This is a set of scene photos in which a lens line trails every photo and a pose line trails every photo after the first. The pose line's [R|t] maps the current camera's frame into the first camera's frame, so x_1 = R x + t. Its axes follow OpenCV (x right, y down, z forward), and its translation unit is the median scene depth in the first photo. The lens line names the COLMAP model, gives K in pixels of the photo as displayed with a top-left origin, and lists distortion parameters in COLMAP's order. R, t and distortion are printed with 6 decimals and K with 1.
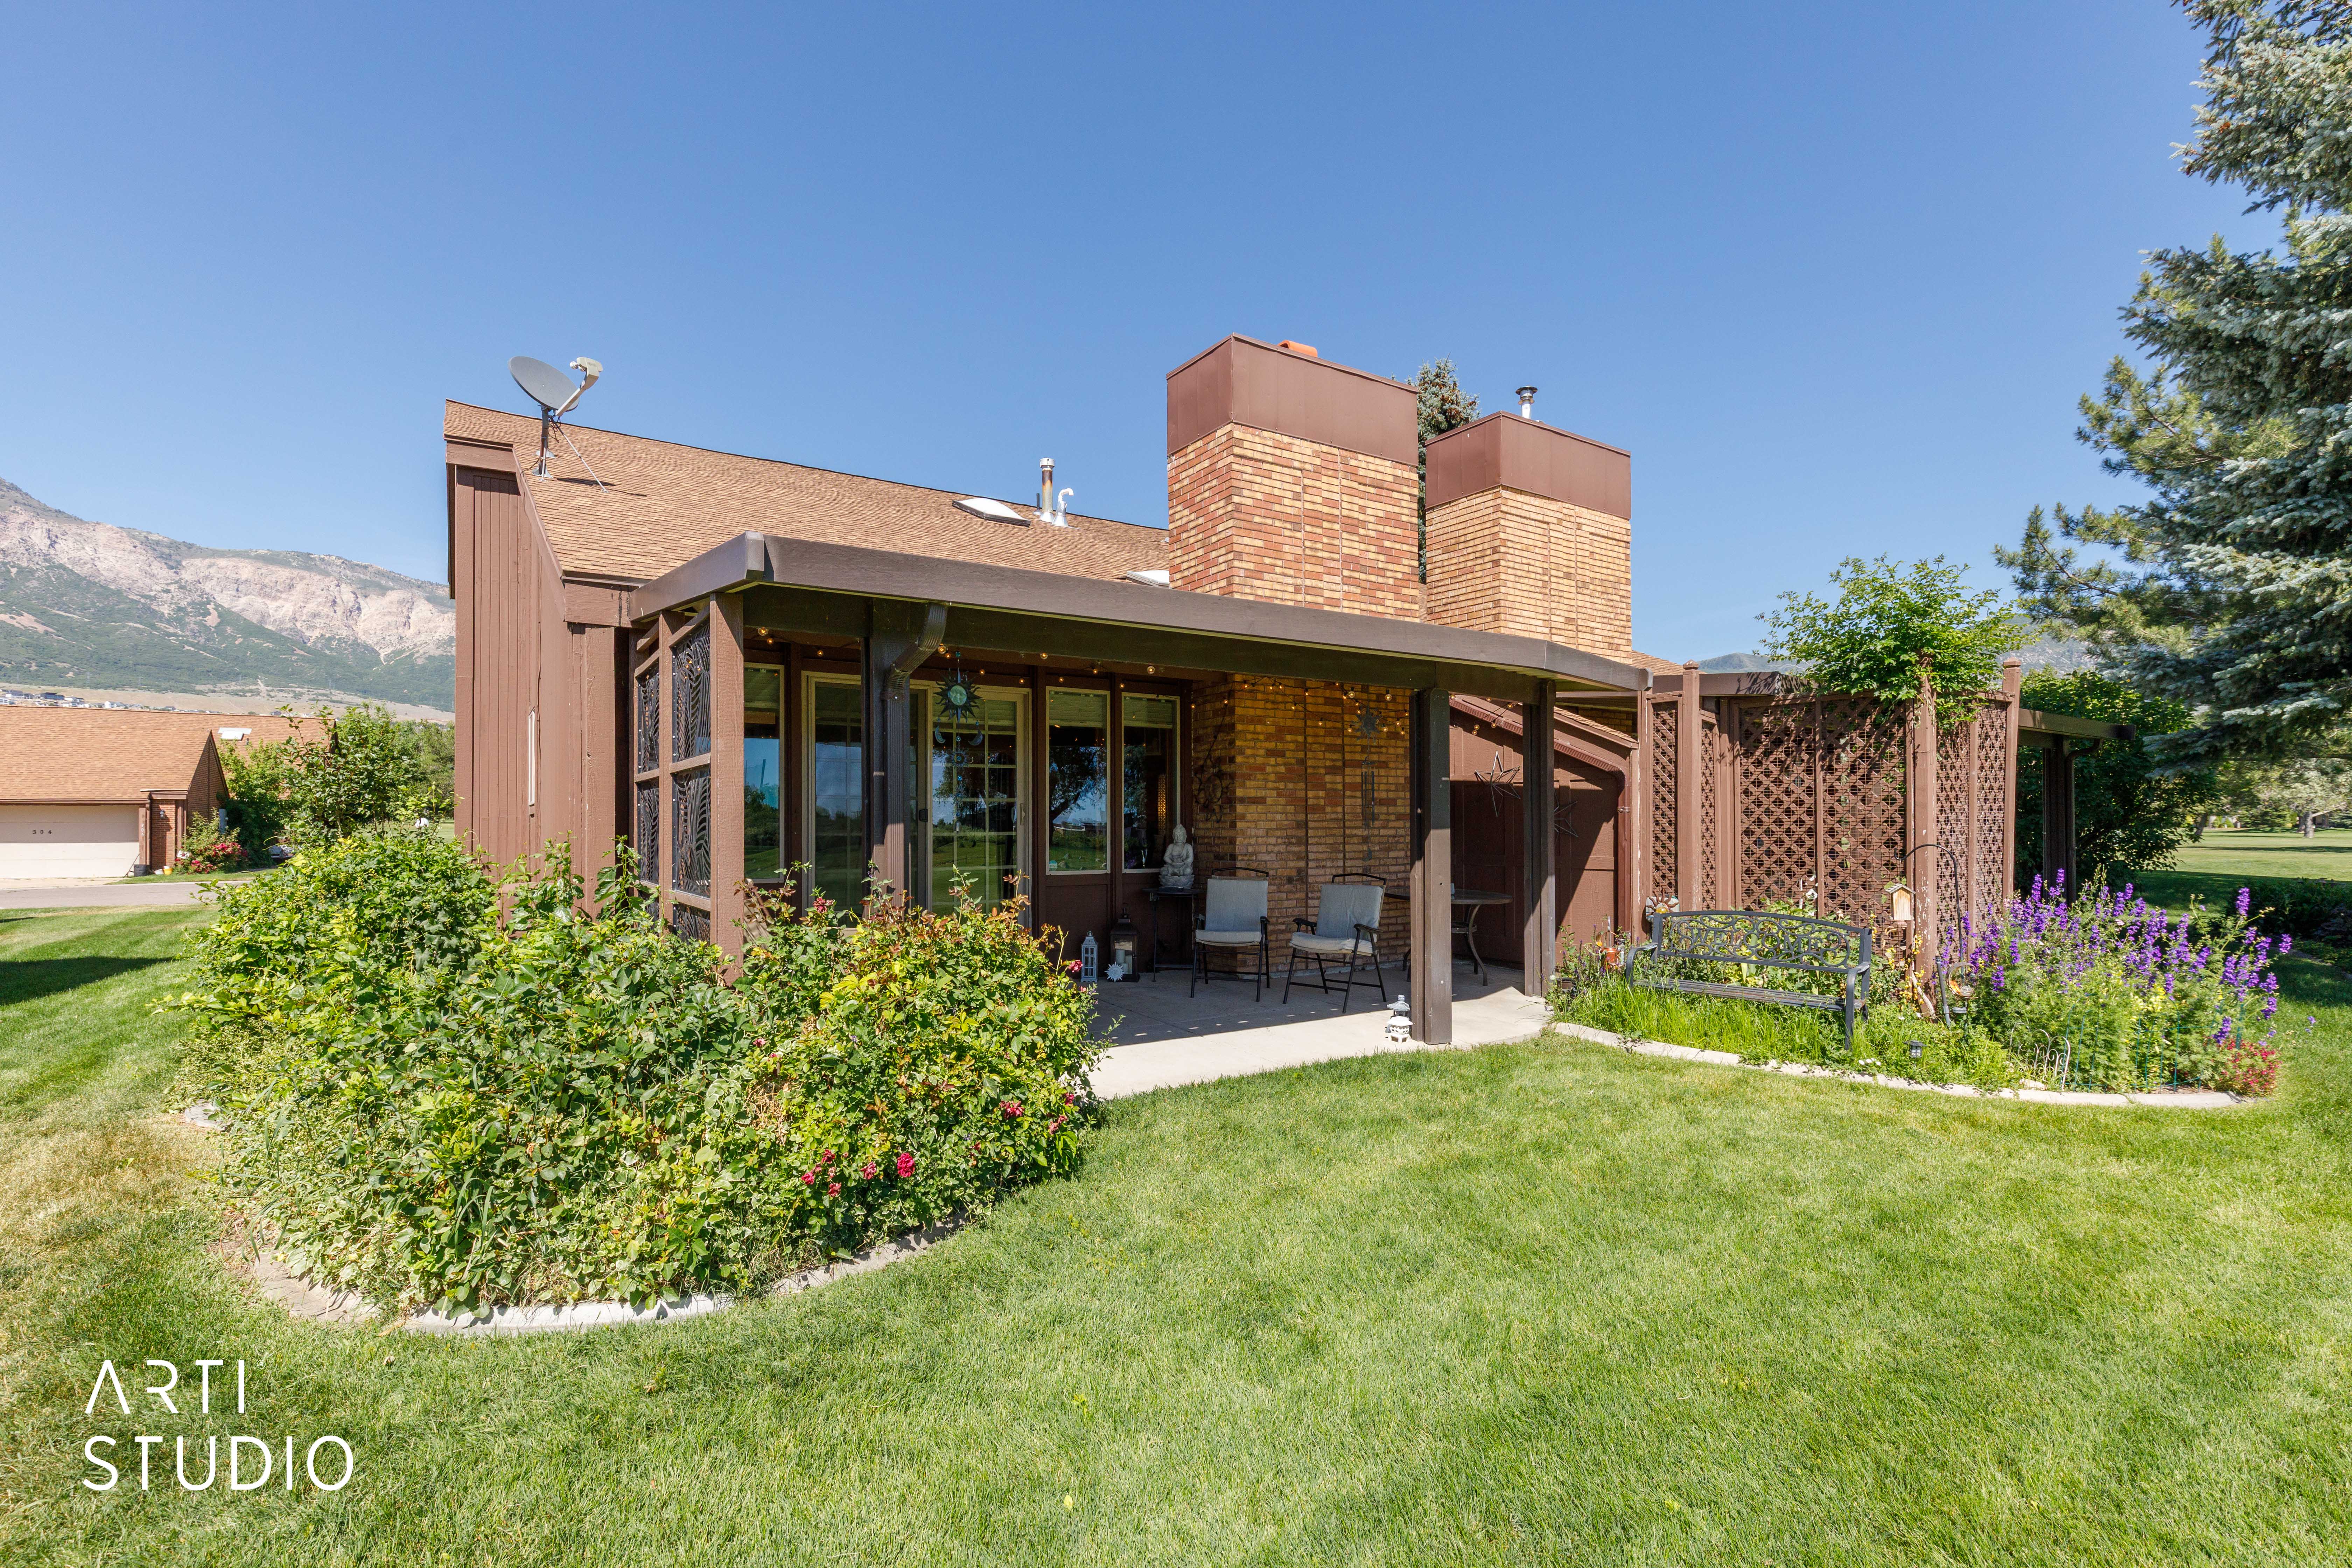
lens RADIAL K [[1100.1, 0, 1230.6], [0, 1100.1, 826.7], [0, 0, 1]] dist [0.001476, -0.000144]
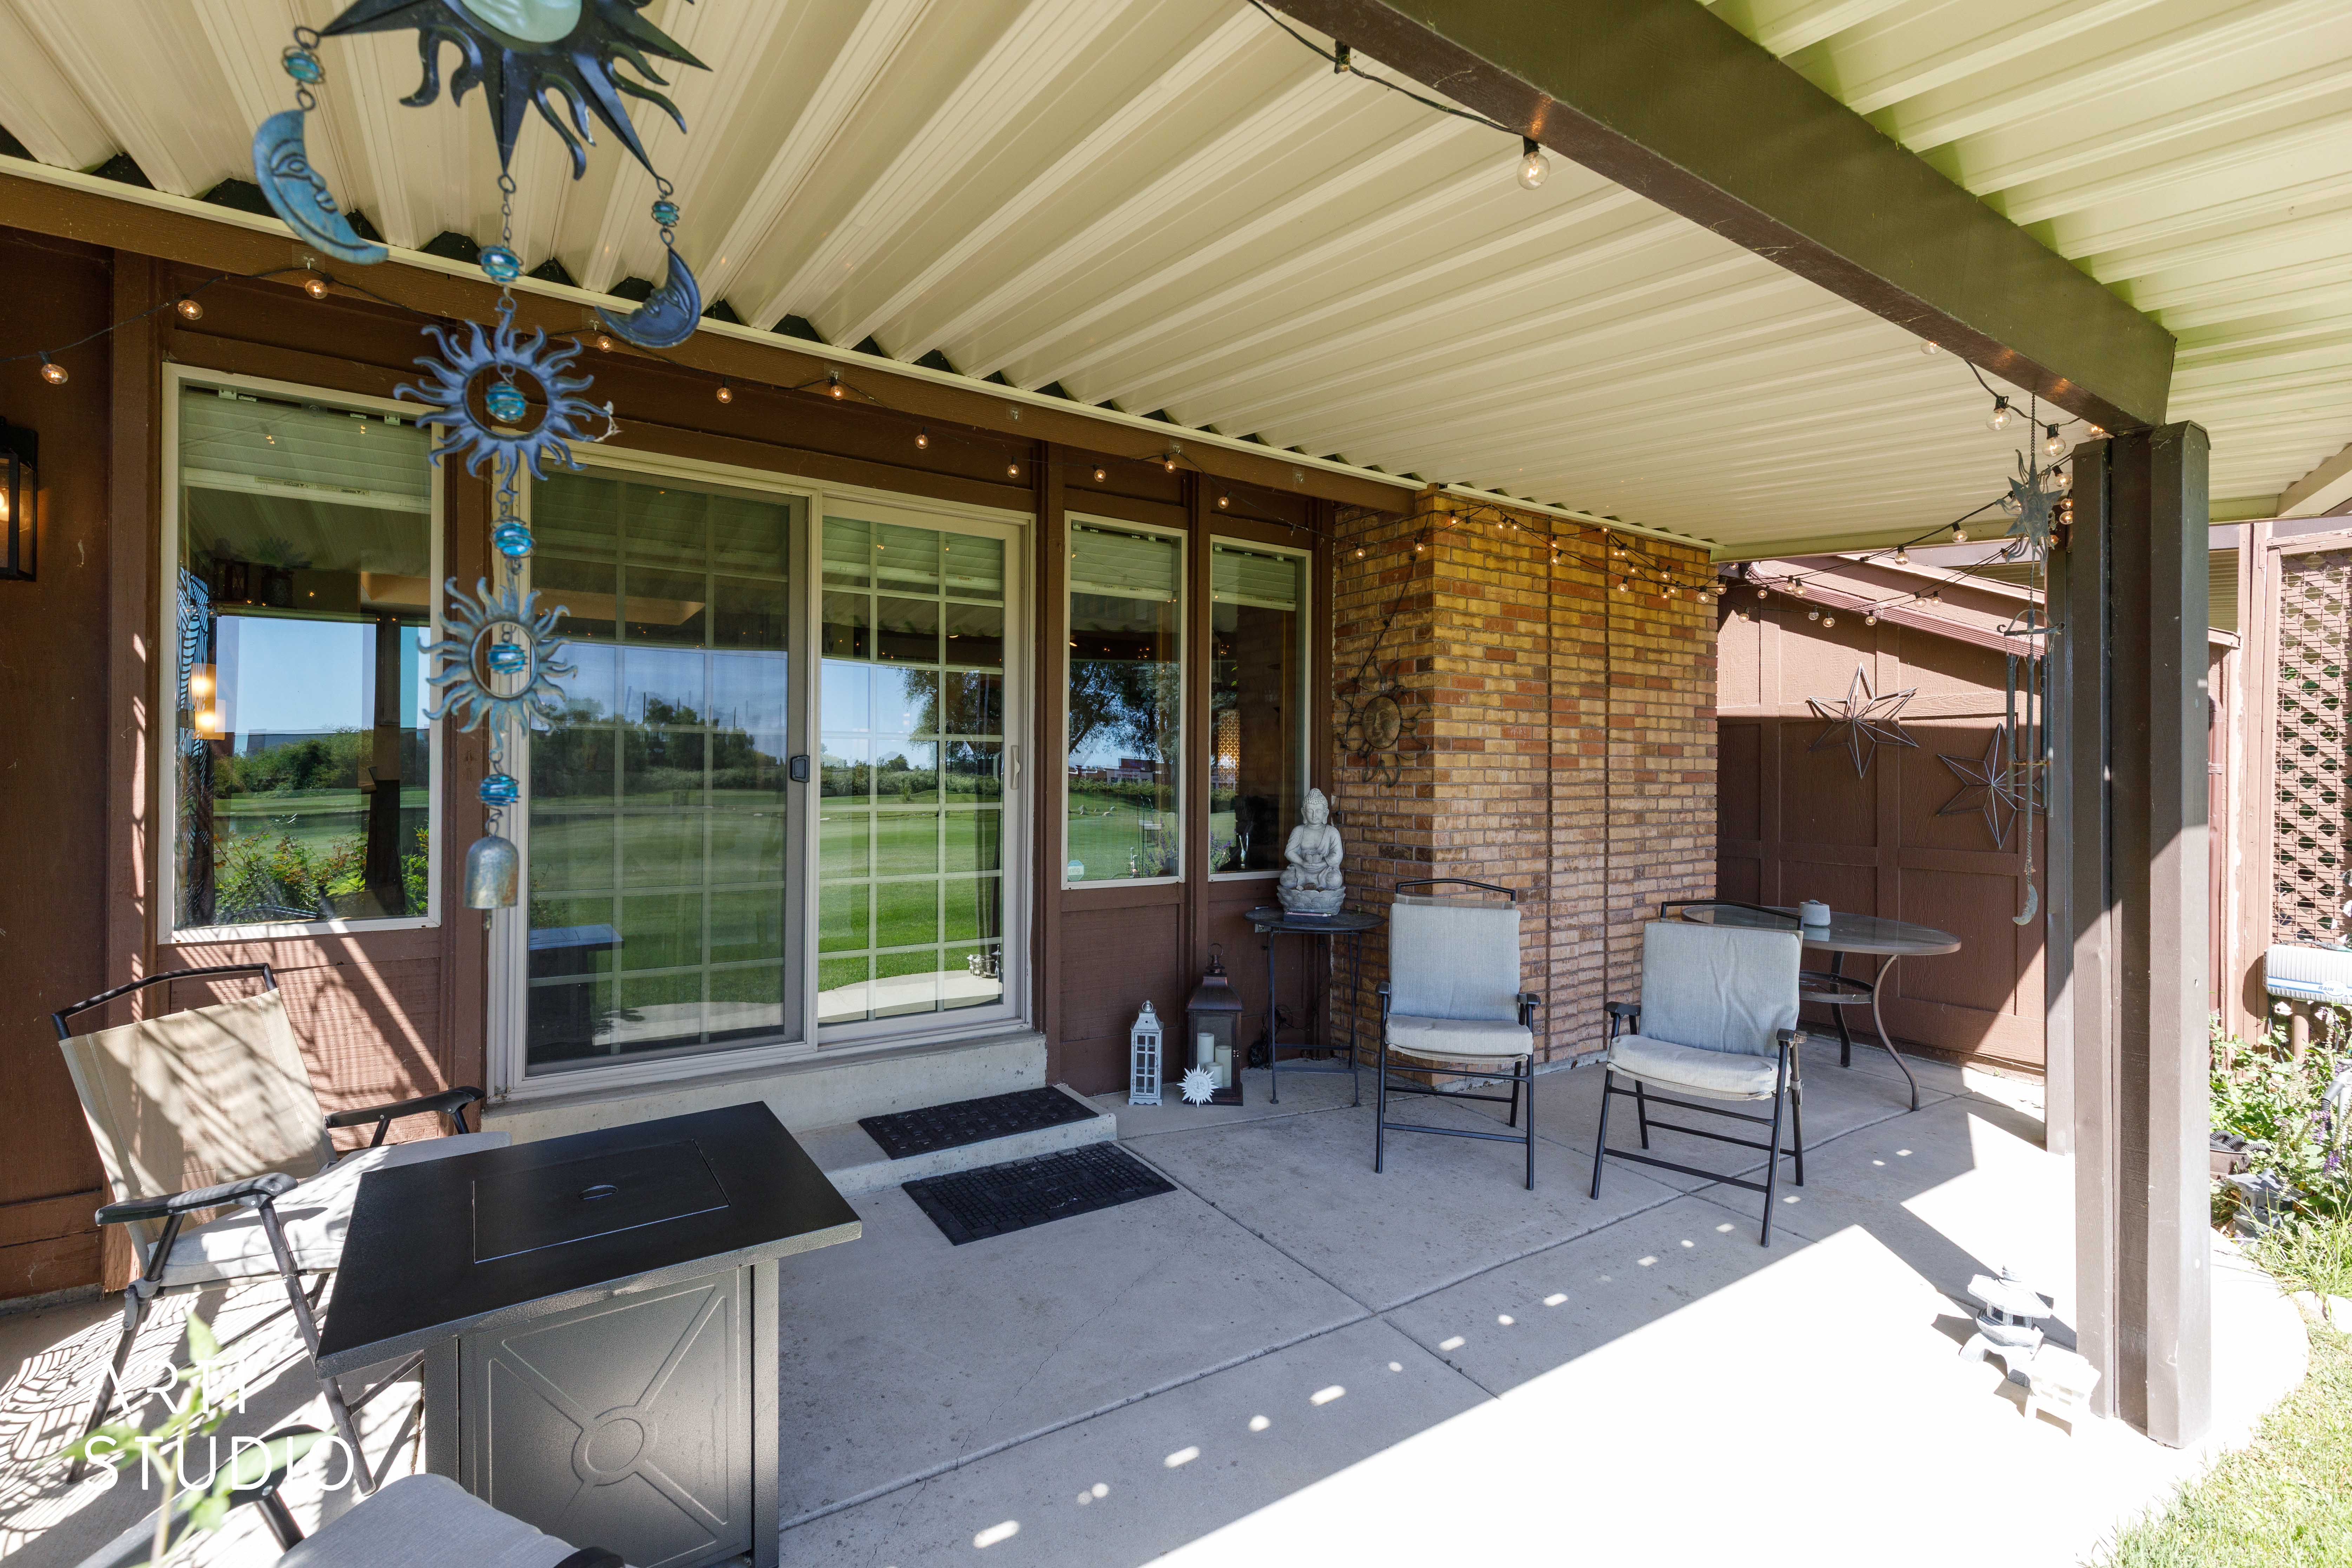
lens RADIAL K [[1085.6, 0, 1223.3], [0, 1085.6, 777.6], [0, 0, 1]] dist [0.010644, -0.000299]
pose [[0.999769, 0.010022, -0.018988, -0.081833], [-0.009950, 0.999943, 0.003892, -0.009238], [0.019025, -0.003702, 0.999812, 0.486599]]
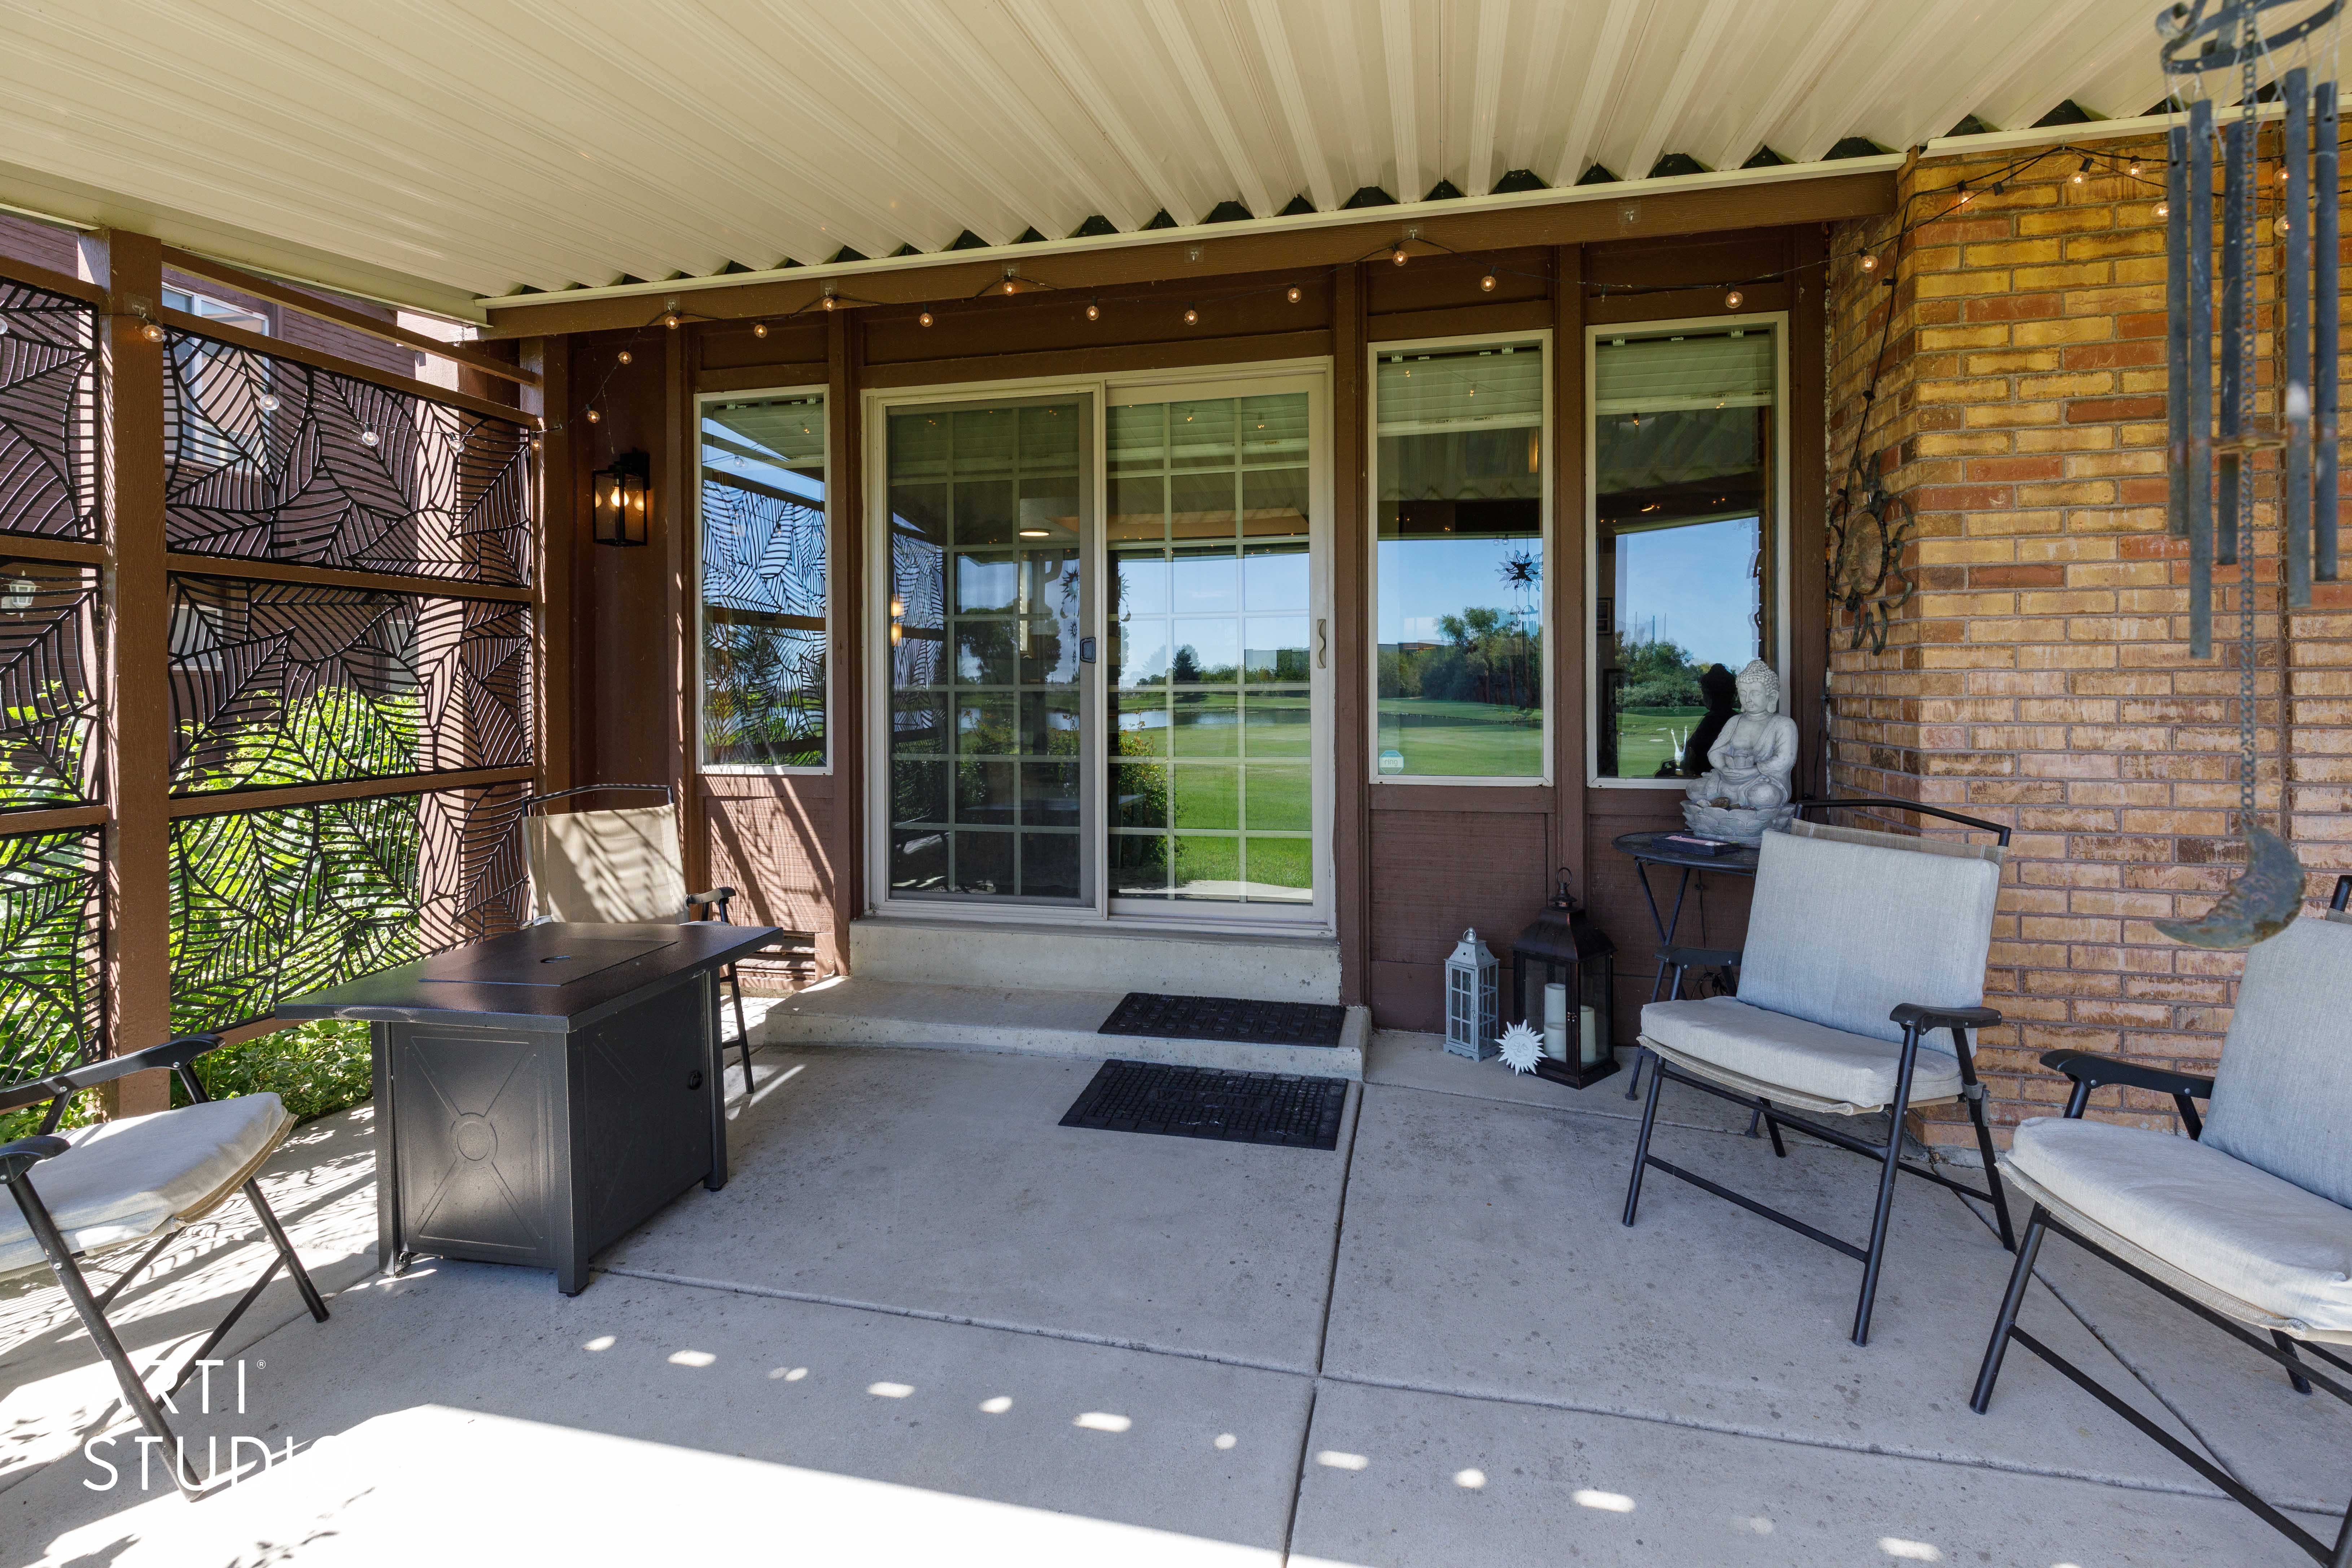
lens RADIAL K [[1111.0, 0, 1136.8], [0, 1111.0, 689.6], [0, 0, 1]] dist [0.007111, -0.000590]
pose [[0.647797, 0.002050, -0.761810, 0.099560], [0.007582, 0.999930, 0.009138, 0.002319], [0.761775, -0.011695, 0.647736, 0.619956]]
